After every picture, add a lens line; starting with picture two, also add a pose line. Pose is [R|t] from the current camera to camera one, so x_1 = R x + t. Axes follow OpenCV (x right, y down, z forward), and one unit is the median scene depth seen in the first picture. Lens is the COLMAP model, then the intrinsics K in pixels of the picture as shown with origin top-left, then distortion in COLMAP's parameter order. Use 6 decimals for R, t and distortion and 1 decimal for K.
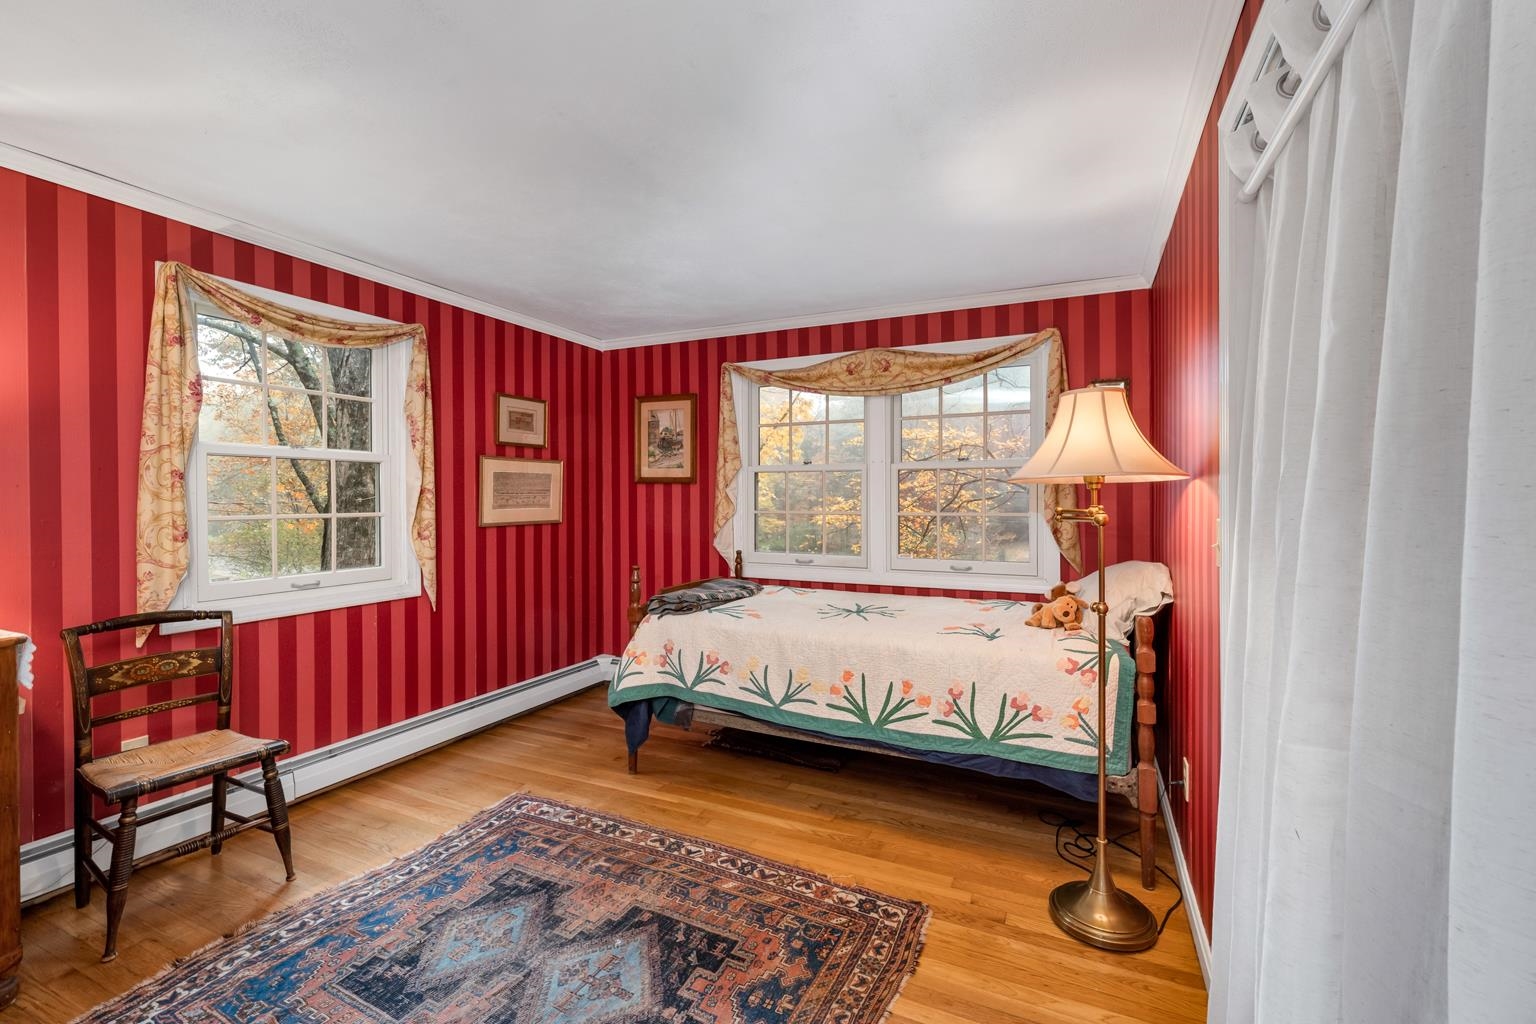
lens RADIAL K [[651.3, 0, 772.5], [0, 651.3, 497.5], [0, 0, 1]] dist [0.000830, 0.000006]
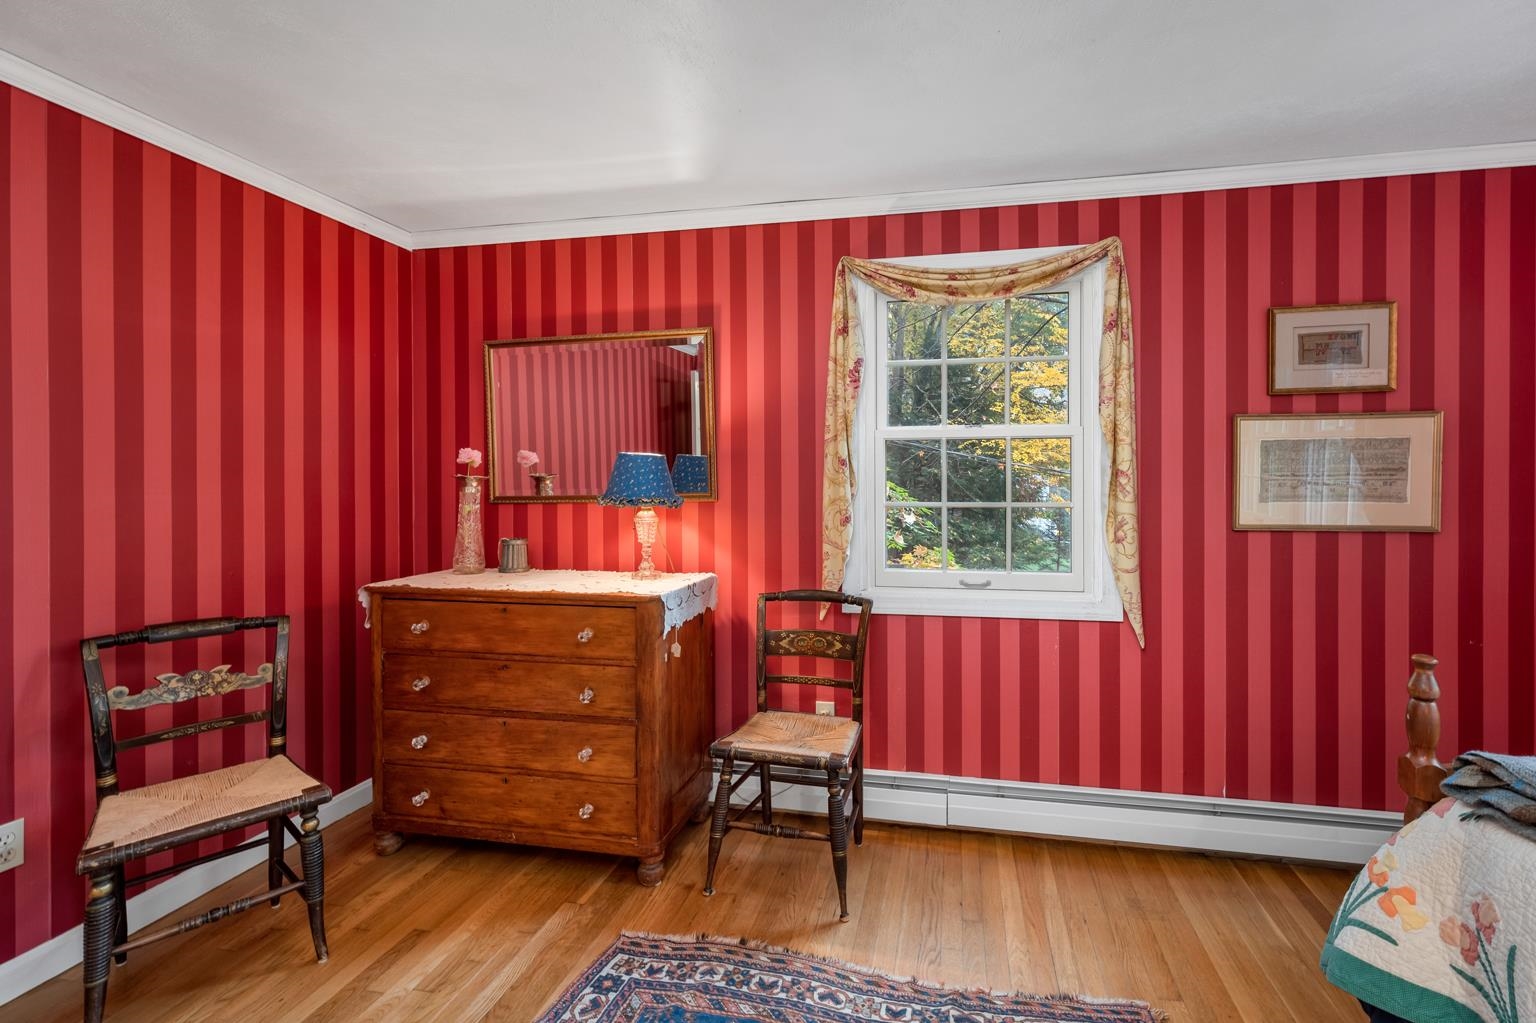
lens RADIAL K [[674.4, 0, 922.0], [0, 674.4, 479.0], [0, 0, 1]] dist [0.001351, 0.000147]
pose [[0.250746, 0.004547, -0.968042, 0.117968], [0.001122, 0.999987, 0.004988, -0.008431], [0.968052, -0.002336, 0.250738, 0.627377]]
